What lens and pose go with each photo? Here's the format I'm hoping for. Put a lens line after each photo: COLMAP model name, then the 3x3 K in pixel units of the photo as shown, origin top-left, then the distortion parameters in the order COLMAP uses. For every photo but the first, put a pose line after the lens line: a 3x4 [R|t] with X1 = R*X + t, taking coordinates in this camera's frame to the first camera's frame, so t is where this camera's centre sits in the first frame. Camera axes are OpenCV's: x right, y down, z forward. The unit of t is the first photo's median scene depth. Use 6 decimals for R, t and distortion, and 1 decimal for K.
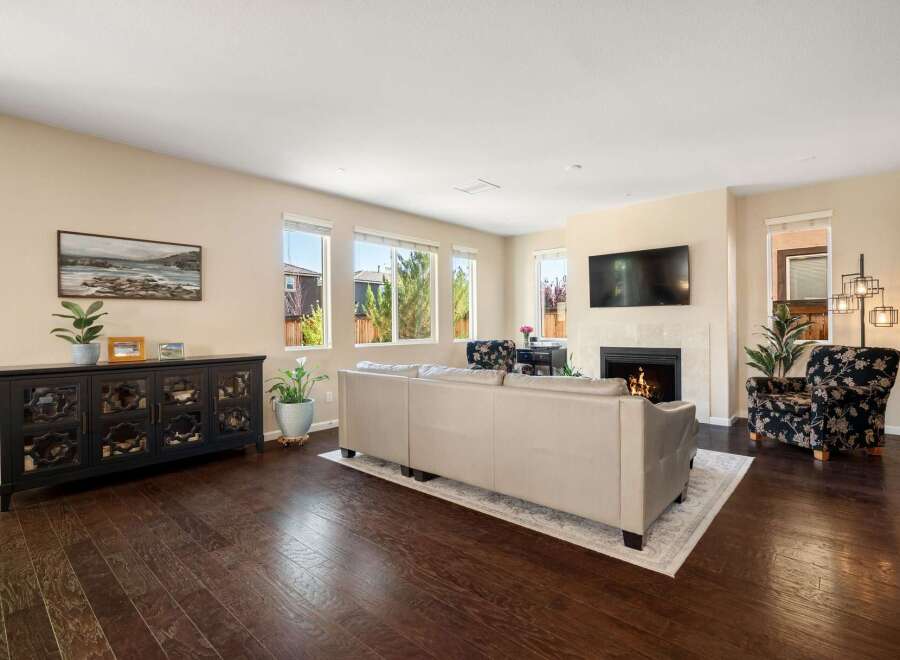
lens RADIAL K [[443.4, 0, 446.6], [0, 443.4, 328.9], [0, 0, 1]] dist [-0.009528, 0.004027]
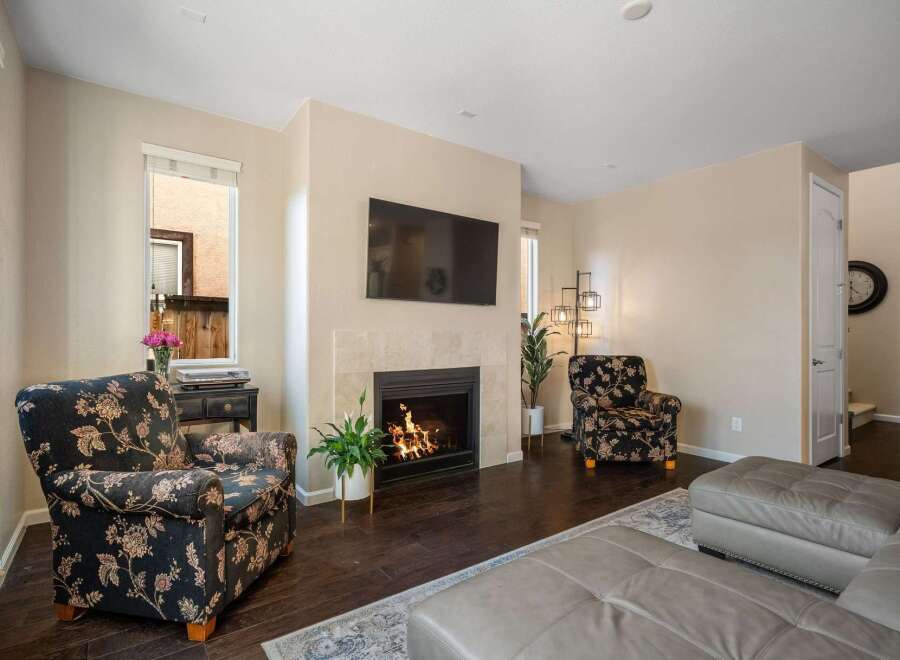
lens RADIAL K [[460.1, 0, 448.4], [0, 460.1, 334.6], [0, 0, 1]] dist [-0.006503, 0.000907]
pose [[0.209282, 0.008994, 0.977814, -0.240484], [-0.001430, 0.999959, -0.008892, -0.000337], [-0.977854, 0.000463, 0.209287, 1.074415]]
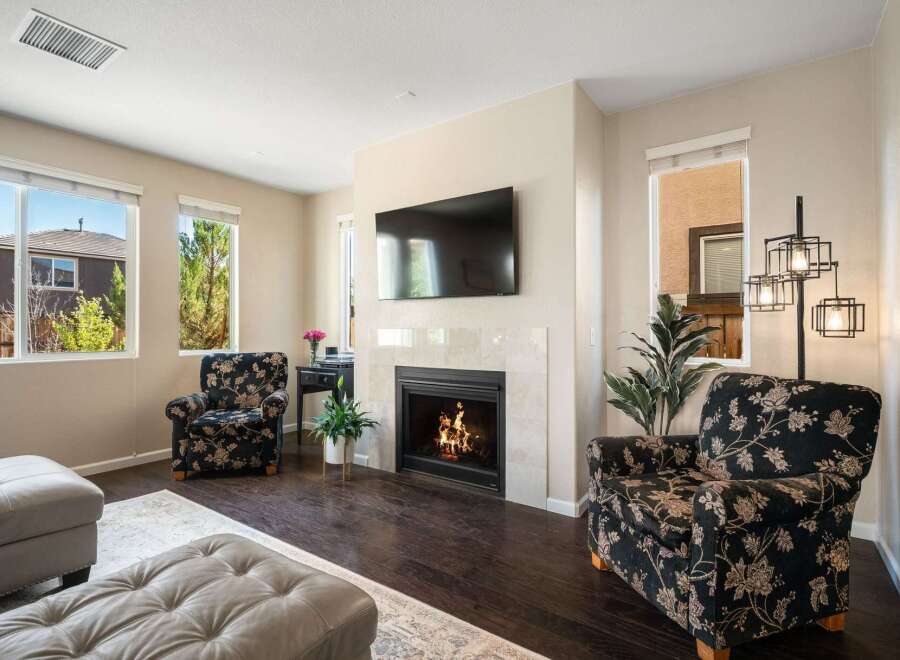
lens RADIAL K [[460.1, 0, 447.4], [0, 460.1, 327.8], [0, 0, 1]] dist [-0.006503, 0.000907]
pose [[0.993767, 0.007816, 0.111201, 0.469032], [-0.006827, 0.999934, -0.009274, -0.007320], [-0.111266, 0.008457, 0.993755, 0.509379]]
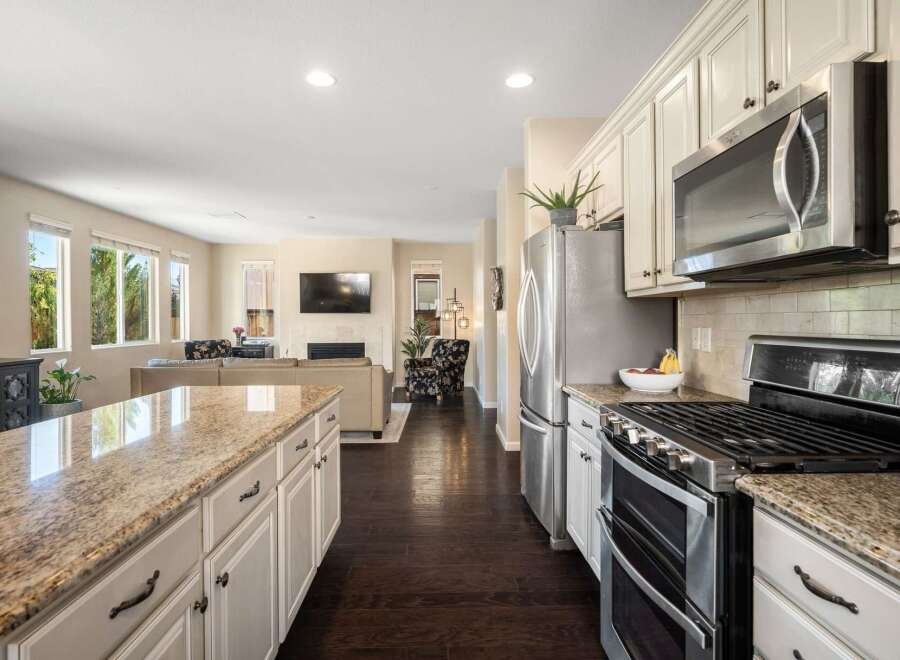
lens RADIAL K [[491.4, 0, 449.9], [0, 491.4, 323.0], [0, 0, 1]] dist [-0.003005, -0.000073]
pose [[0.727256, 0.004021, 0.686355, -0.457471], [-0.000051, 0.999983, -0.005804, -0.014443], [-0.686366, 0.004186, 0.727244, -0.451995]]
